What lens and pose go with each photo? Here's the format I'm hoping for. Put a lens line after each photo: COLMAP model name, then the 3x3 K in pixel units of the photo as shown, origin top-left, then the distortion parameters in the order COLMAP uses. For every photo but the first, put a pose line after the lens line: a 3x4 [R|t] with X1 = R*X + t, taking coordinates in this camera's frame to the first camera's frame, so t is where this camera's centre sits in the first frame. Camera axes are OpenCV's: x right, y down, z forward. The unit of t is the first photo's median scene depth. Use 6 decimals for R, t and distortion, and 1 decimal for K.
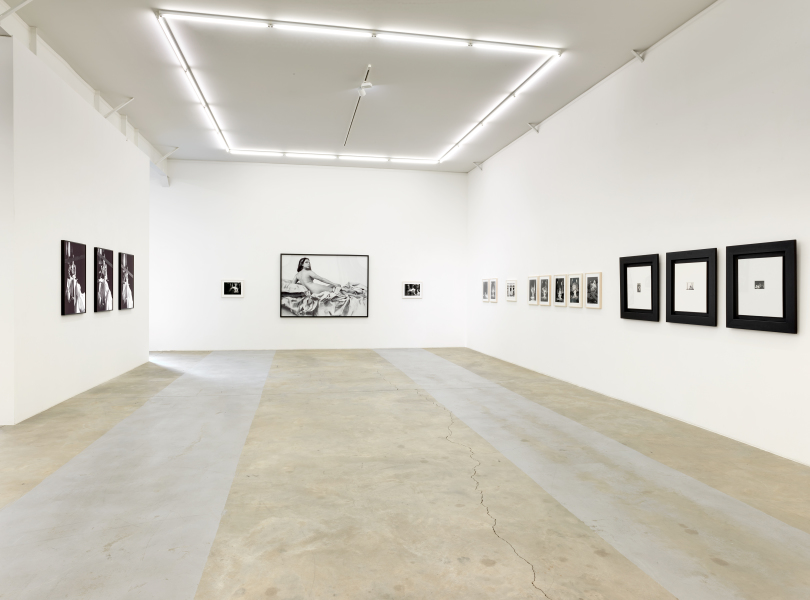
lens RADIAL K [[550.1, 0, 404.7], [0, 550.1, 297.7], [0, 0, 1]] dist [0.006023, 0.001642]
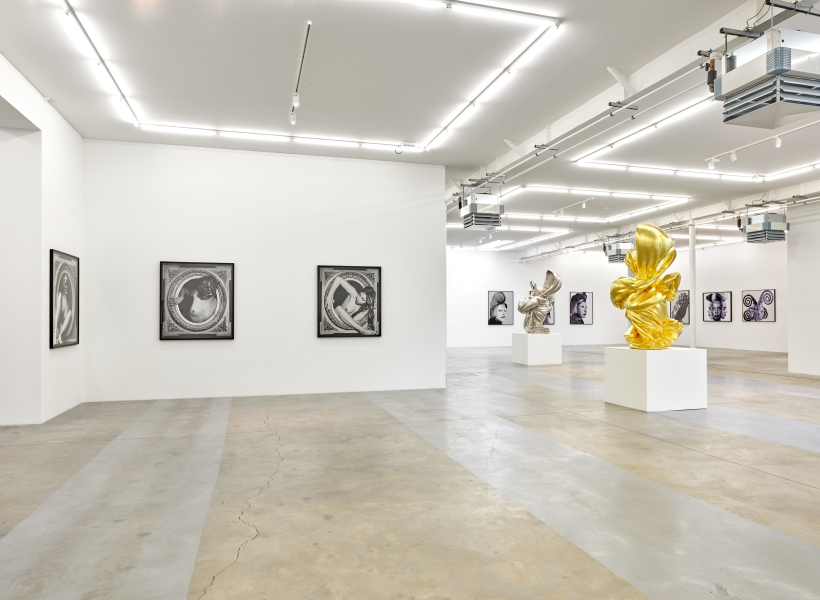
lens RADIAL K [[556.9, 0, 410.9], [0, 556.9, 303.3], [0, 0, 1]] dist [0.006023, 0.001642]
pose [[-0.997071, -0.004652, -0.076346, -0.065718], [-0.003810, 0.999930, -0.011176, -0.022916], [0.076392, -0.010852, -0.997019, 1.929397]]
